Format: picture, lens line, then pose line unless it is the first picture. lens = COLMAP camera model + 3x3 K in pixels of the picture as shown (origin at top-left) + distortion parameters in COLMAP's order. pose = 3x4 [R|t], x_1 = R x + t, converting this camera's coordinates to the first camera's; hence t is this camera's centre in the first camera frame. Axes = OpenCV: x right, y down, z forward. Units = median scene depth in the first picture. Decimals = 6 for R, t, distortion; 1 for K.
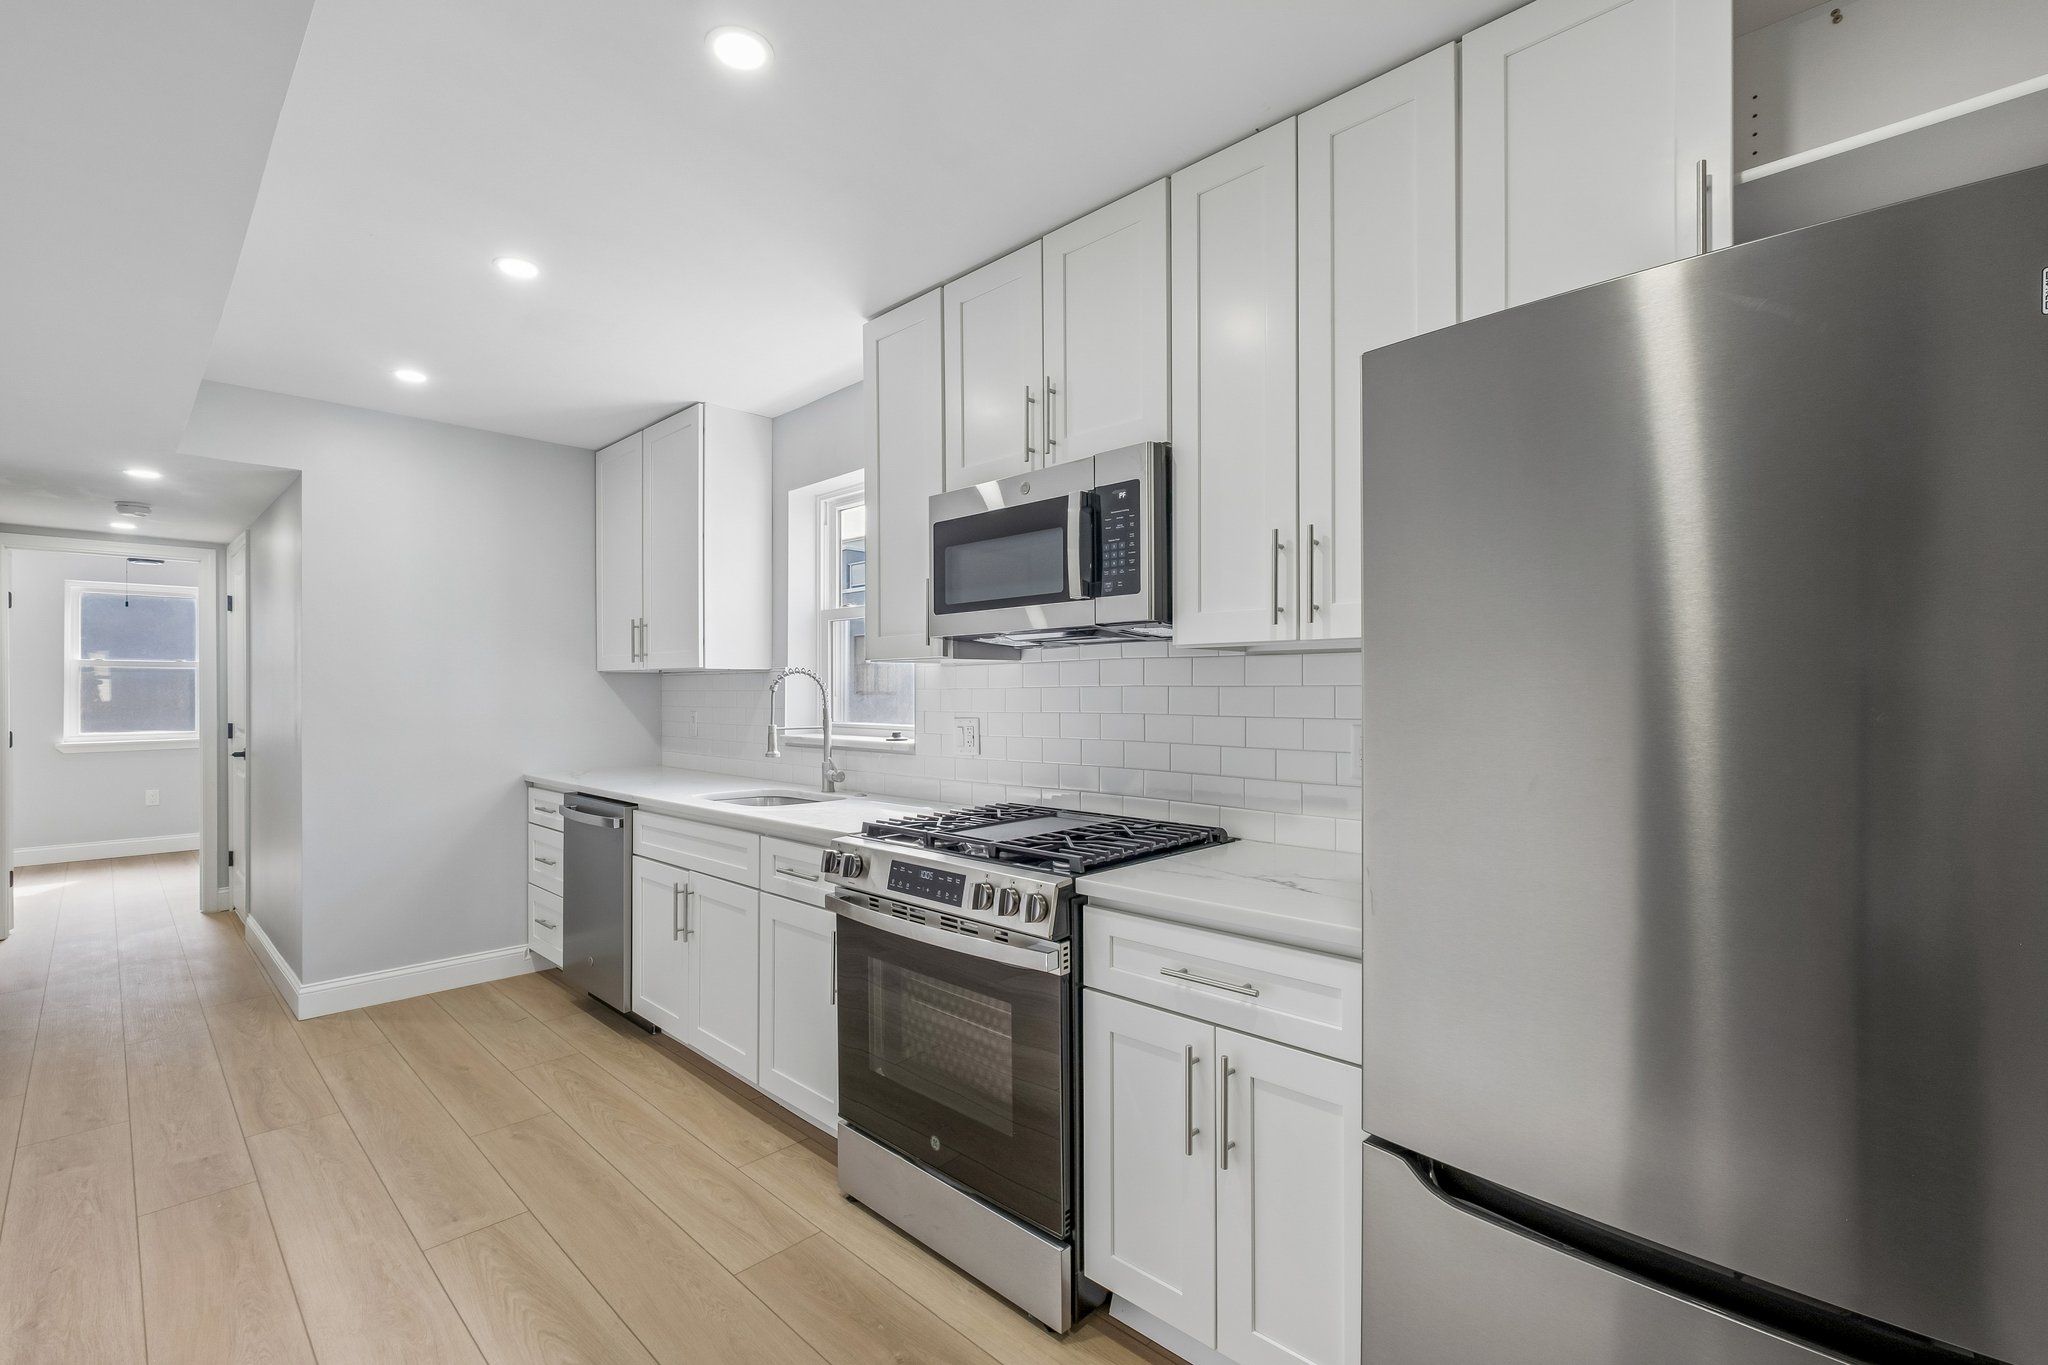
lens RADIAL K [[894.6, 0, 1002.4], [0, 894.6, 689.1], [0, 0, 1]] dist [0.001354, -0.000348]
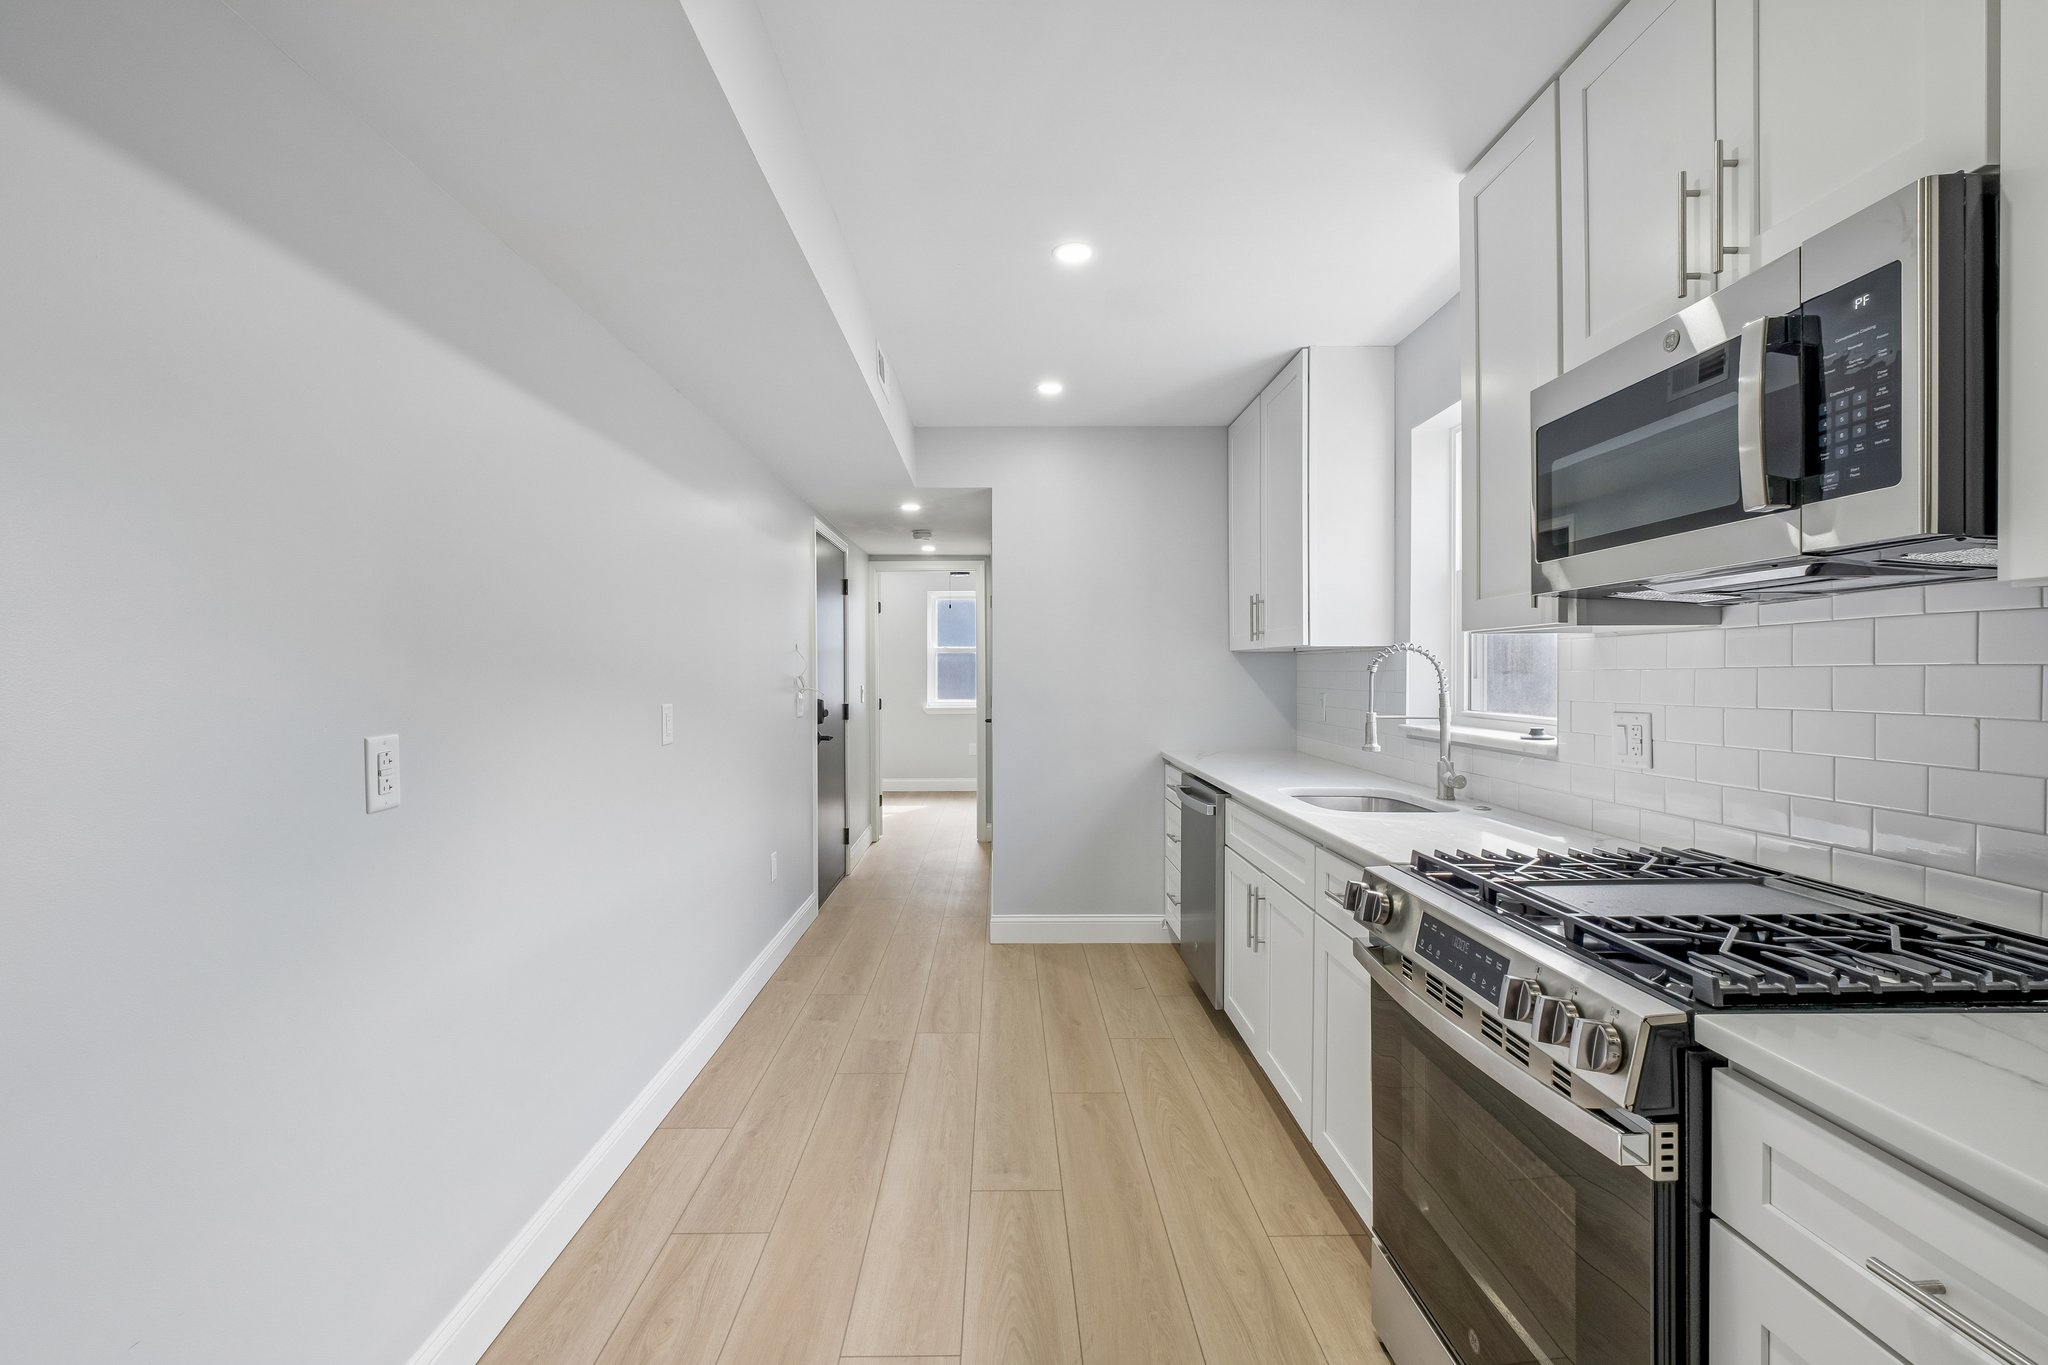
lens RADIAL K [[900.5, 0, 1009.6], [0, 900.5, 676.8], [0, 0, 1]] dist [0.000376, -0.000102]
pose [[0.712029, 0.005443, -0.702129, 0.117592], [0.001891, 0.999951, 0.009669, -0.002531], [0.702148, -0.008213, 0.711984, 0.212514]]
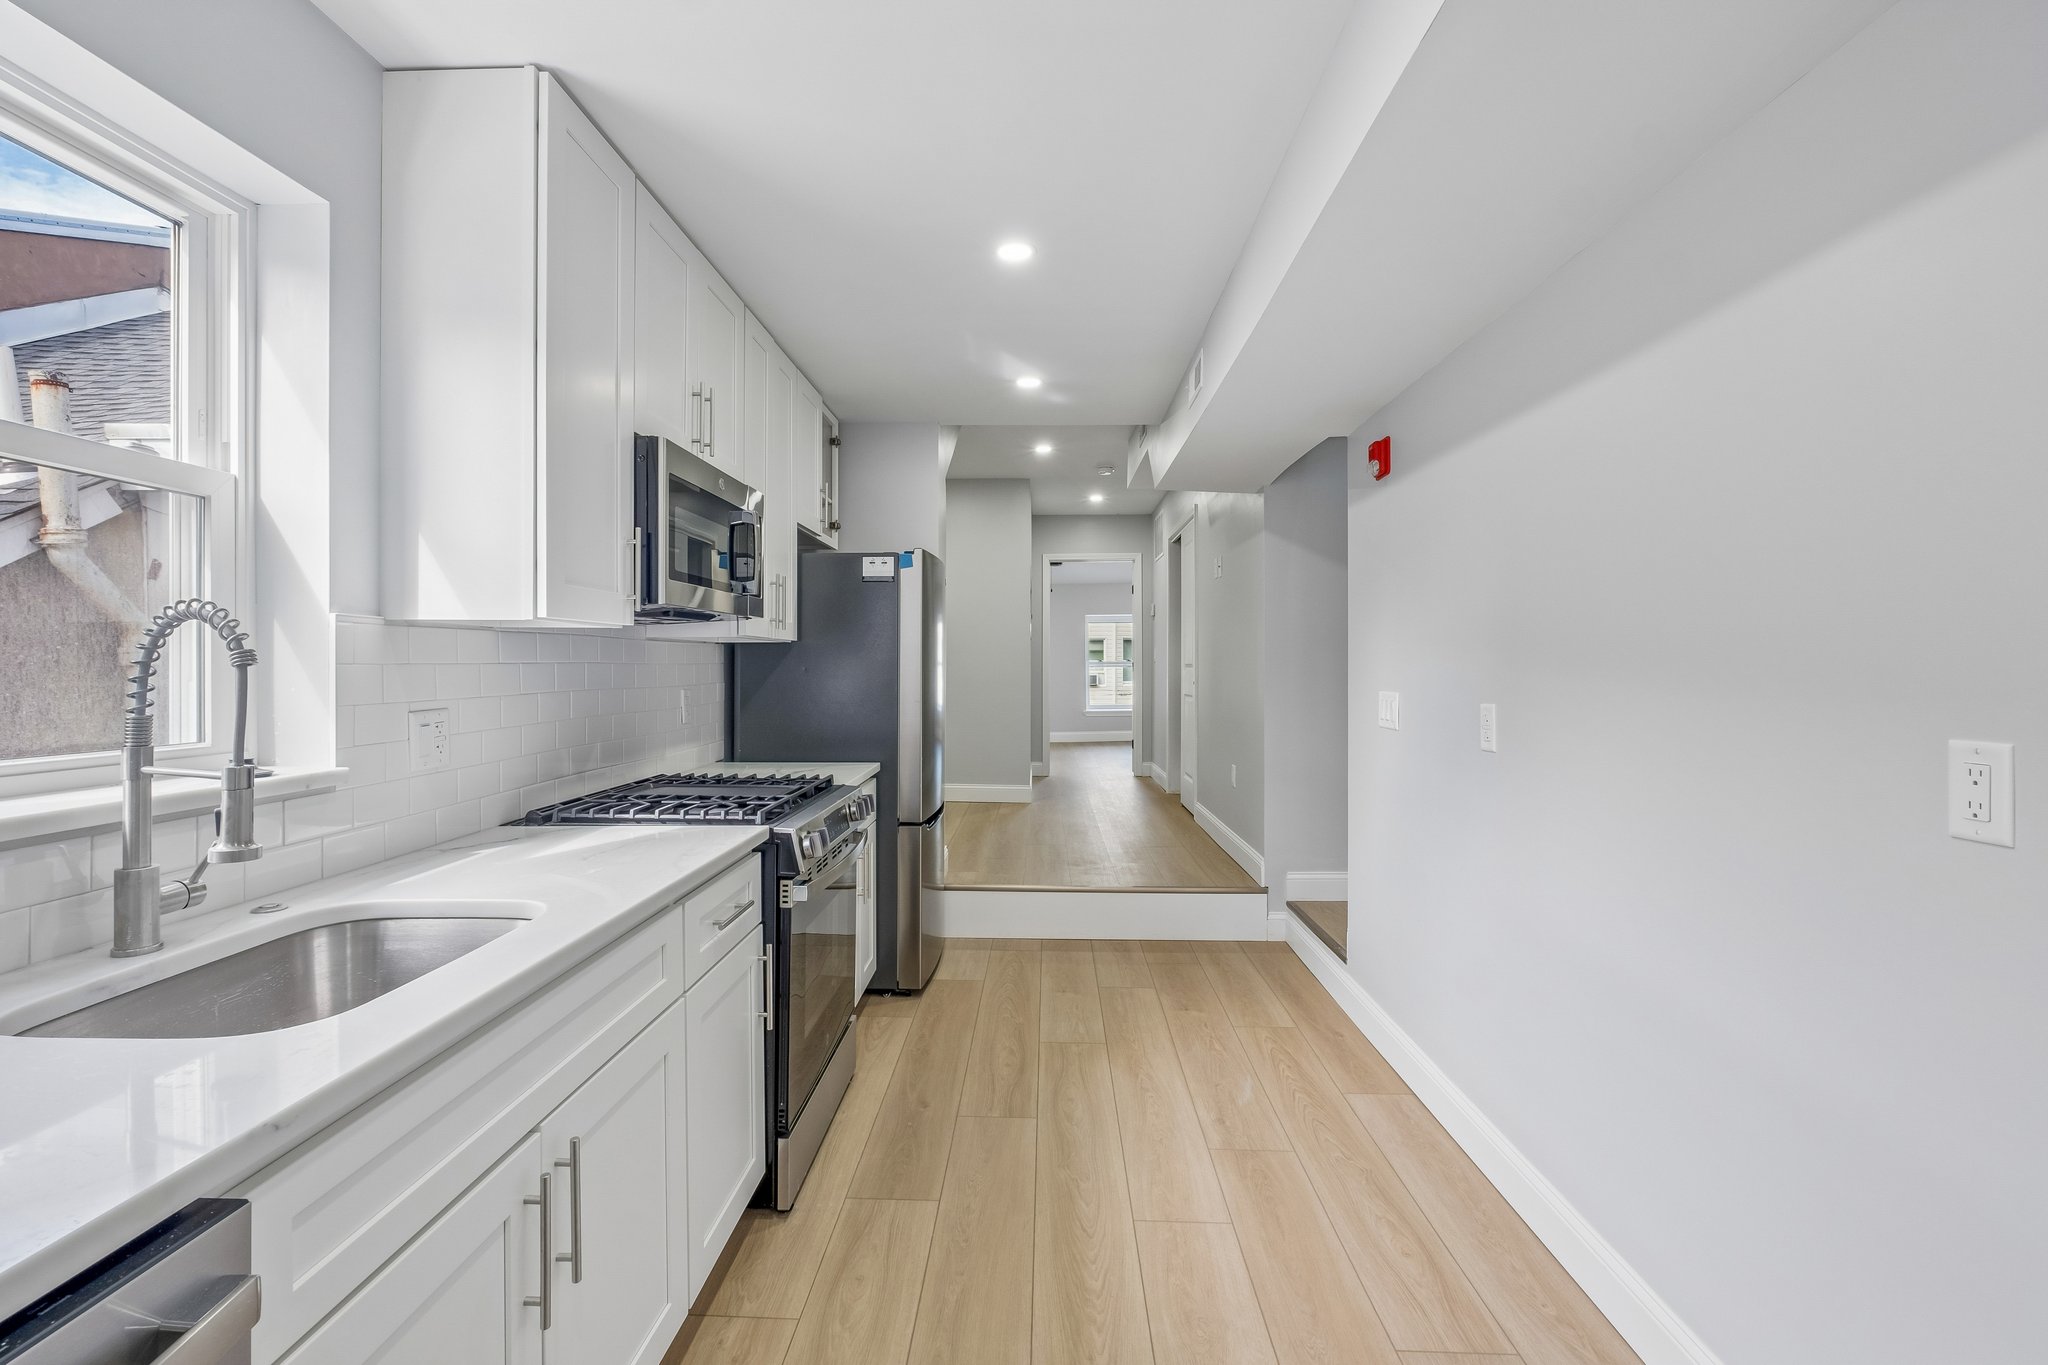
lens RADIAL K [[905.9, 0, 1010.4], [0, 905.9, 663.3], [0, 0, 1]] dist [-0.001587, -0.000314]
pose [[-0.673225, 0.006579, 0.739408, -0.907034], [0.001200, 0.999969, -0.007805, 0.005655], [-0.739437, -0.004367, -0.673212, 1.293455]]
